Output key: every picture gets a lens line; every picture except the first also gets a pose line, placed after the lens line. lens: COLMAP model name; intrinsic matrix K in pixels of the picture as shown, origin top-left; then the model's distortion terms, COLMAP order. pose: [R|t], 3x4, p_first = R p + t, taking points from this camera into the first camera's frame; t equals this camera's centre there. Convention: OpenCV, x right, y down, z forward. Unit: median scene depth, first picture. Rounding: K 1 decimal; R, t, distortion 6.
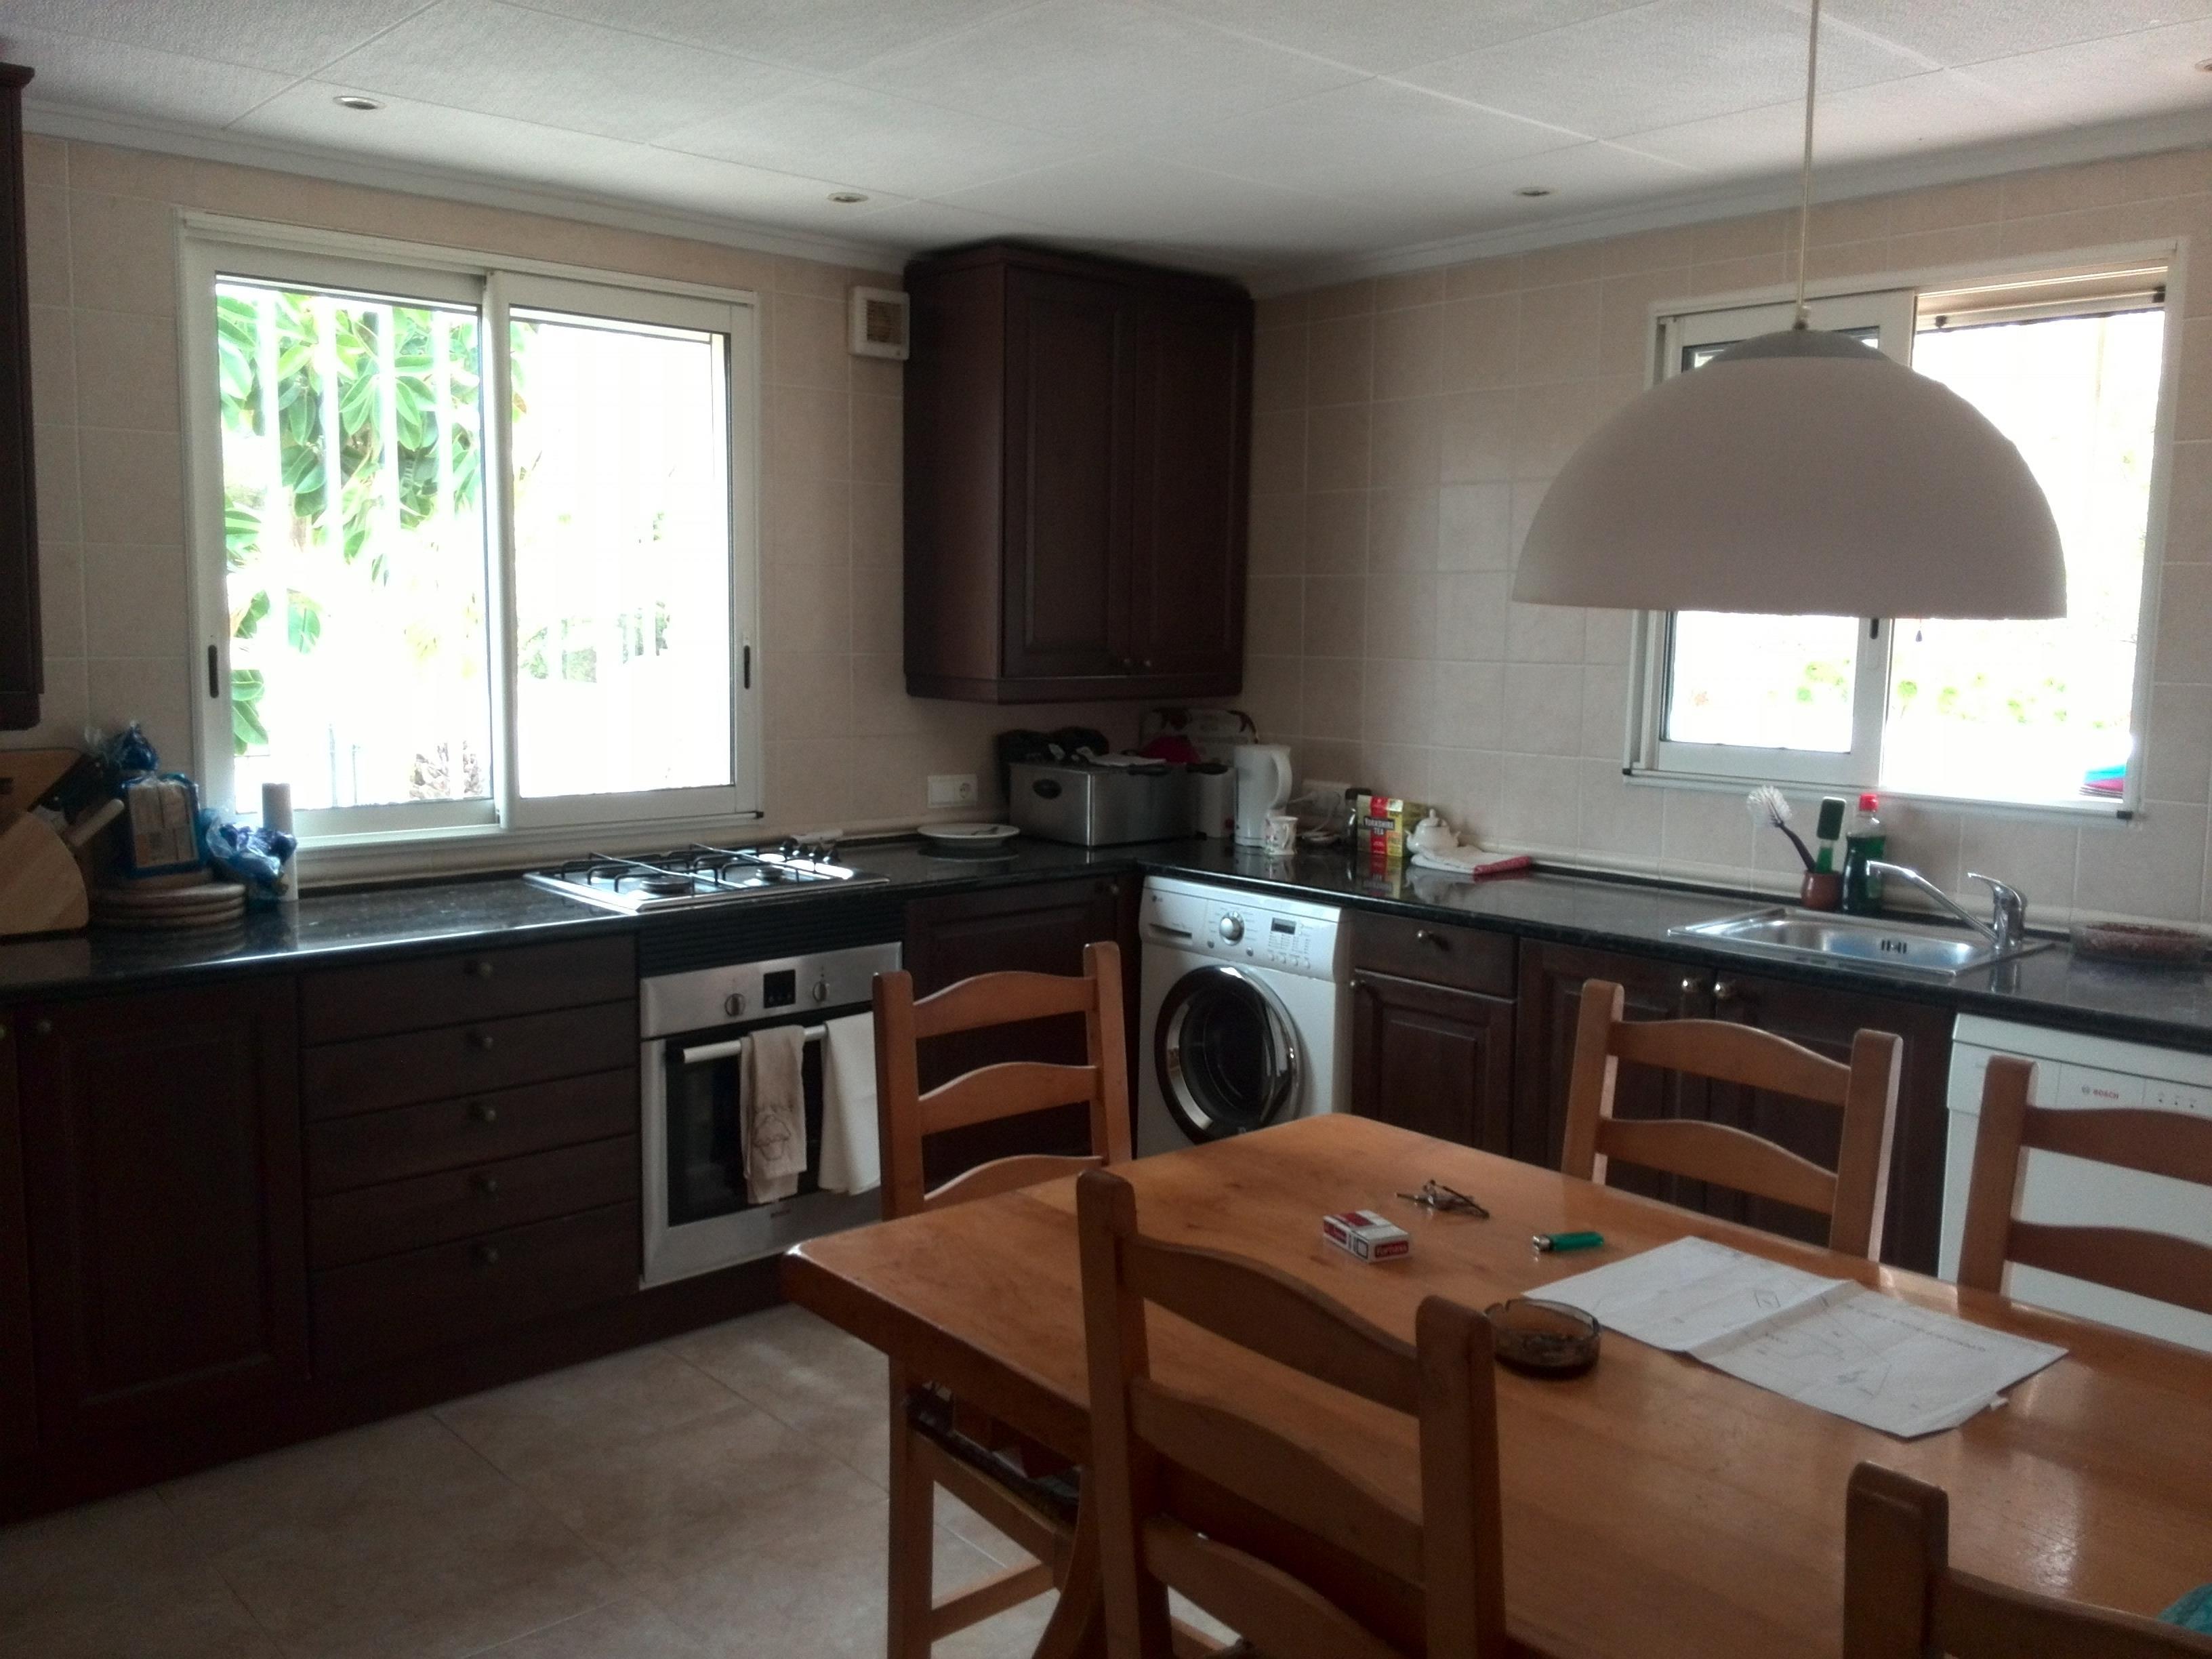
lens RADIAL K [[1809.3, 0, 1089.3], [0, 1809.3, 828.3], [0, 0, 1]] dist [0.105088, -0.180141]
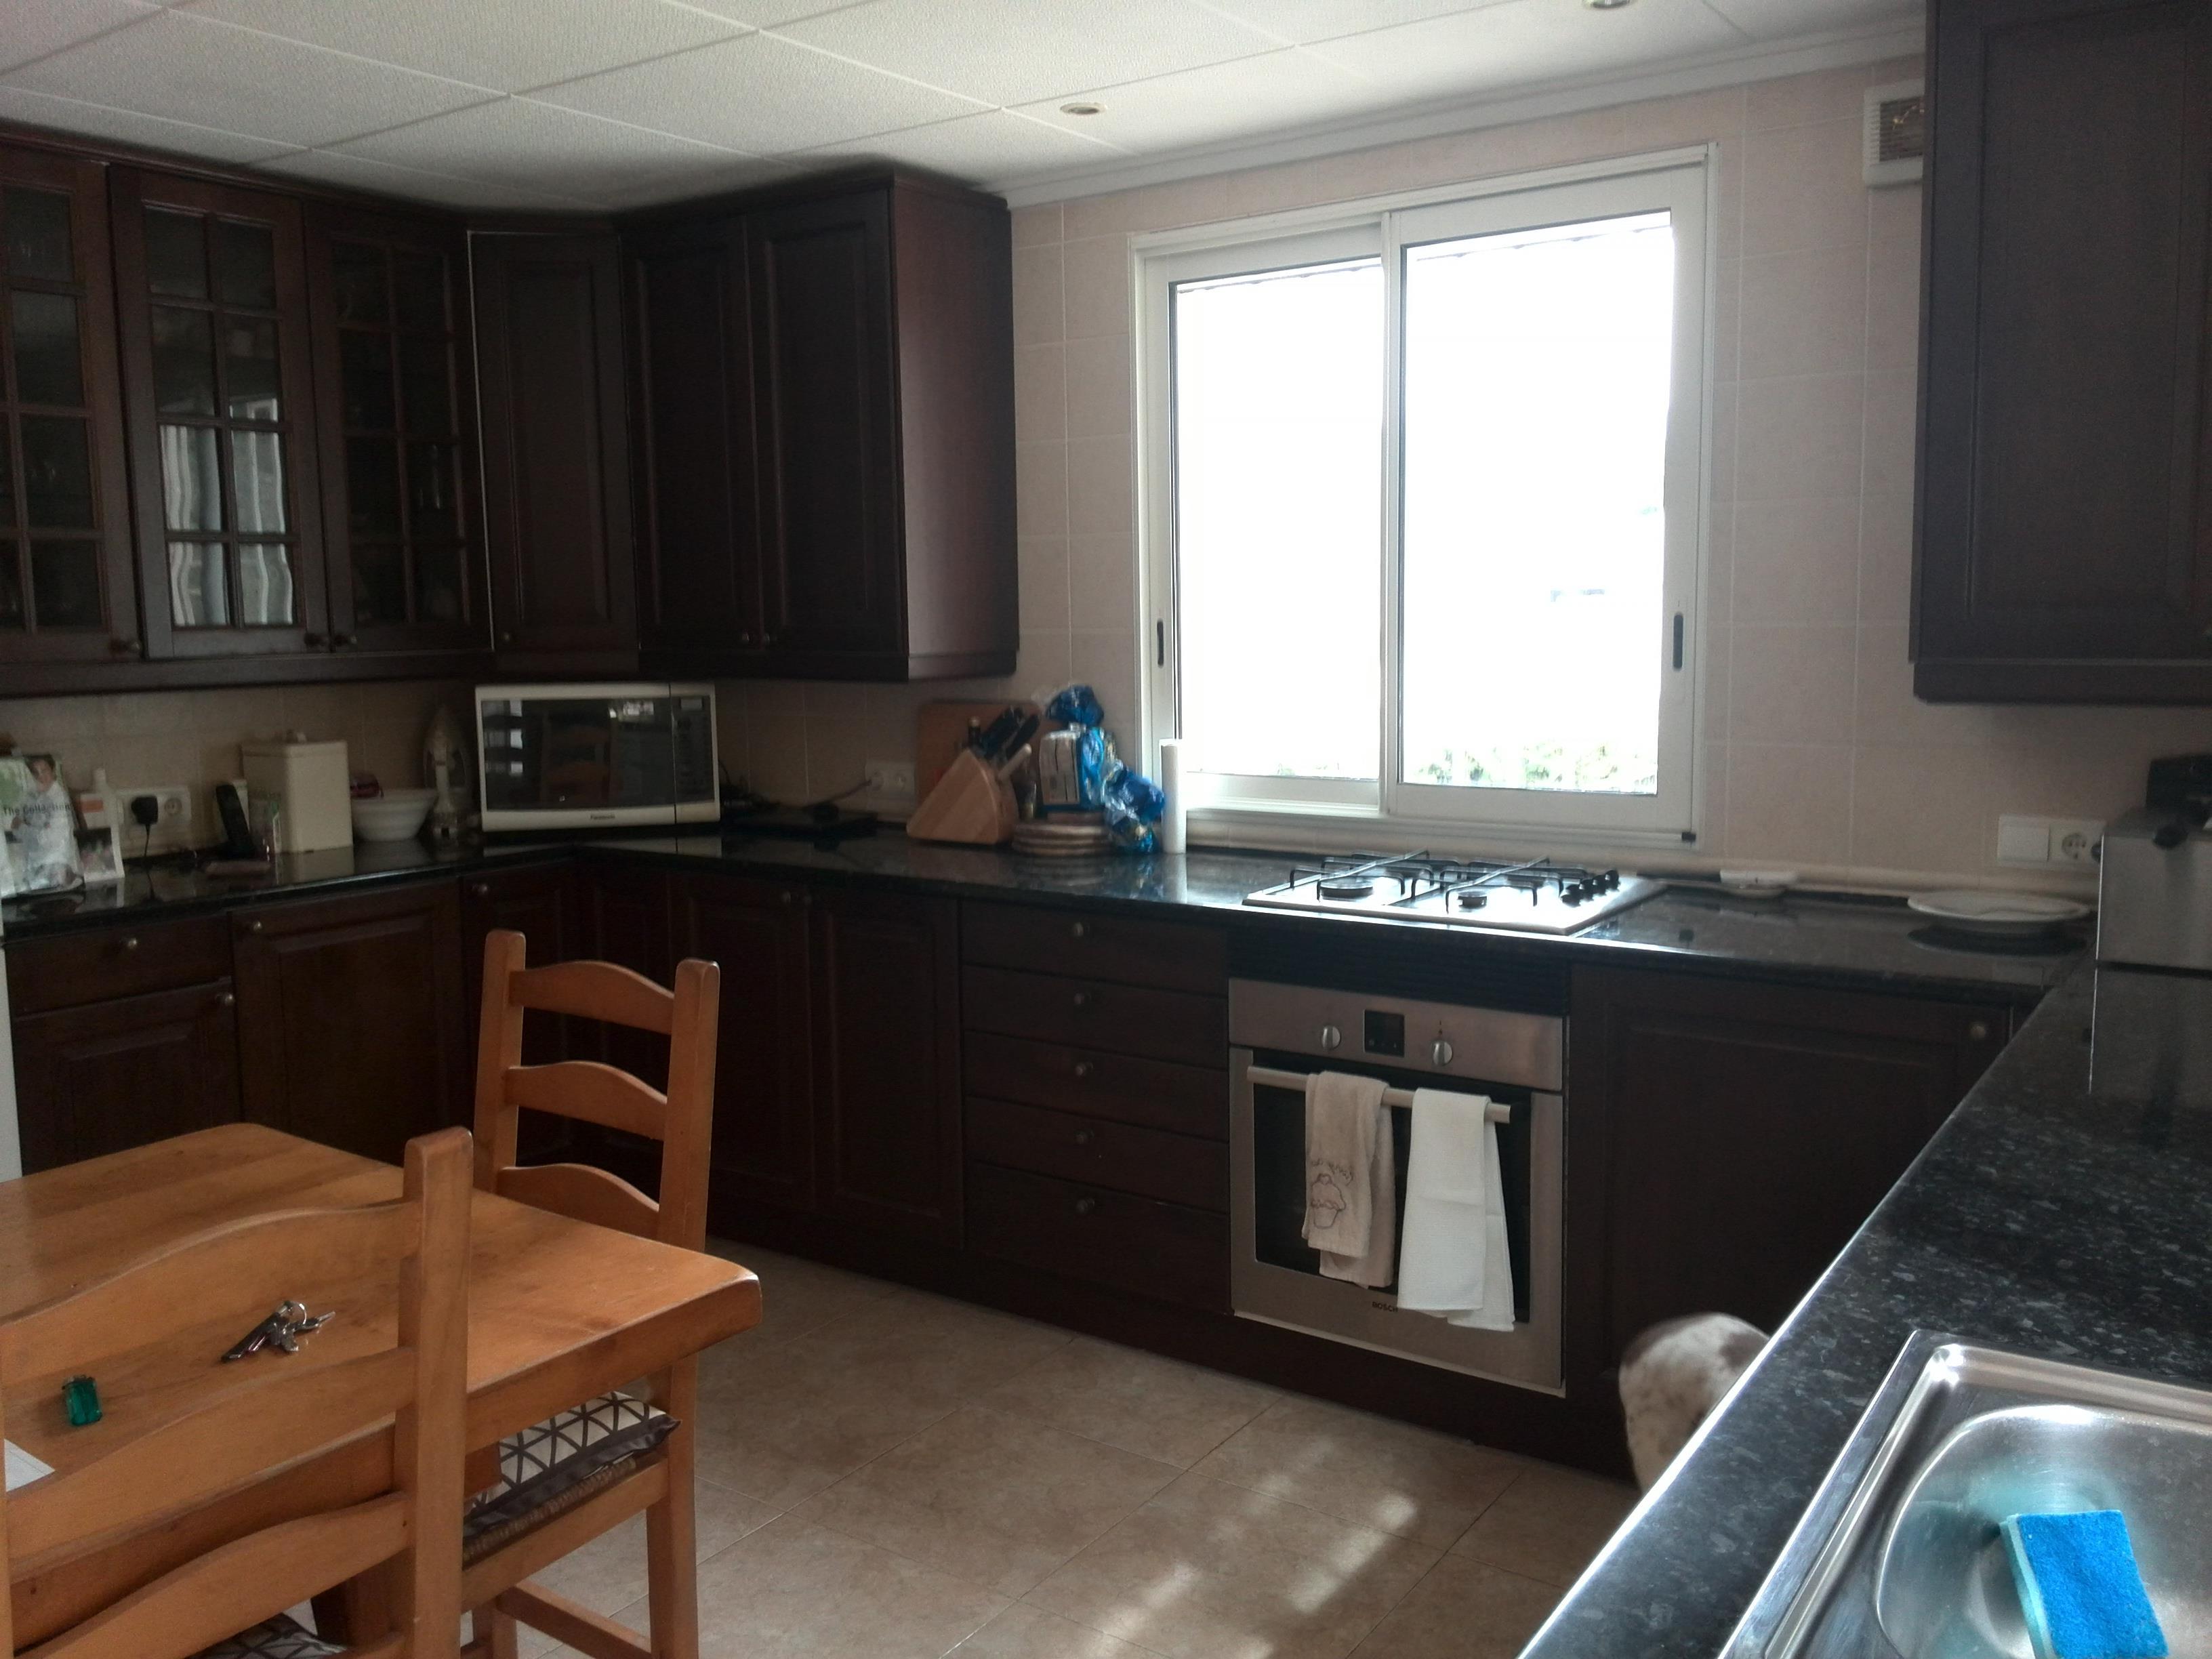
lens RADIAL K [[1809.3, 0, 1089.7], [0, 1809.3, 824.8], [0, 0, 1]] dist [0.105088, -0.180141]
pose [[0.224327, 0.100227, -0.969346, 0.590256], [-0.099221, 0.991877, 0.079595, -0.056942], [0.969450, 0.078324, 0.232449, 0.684165]]
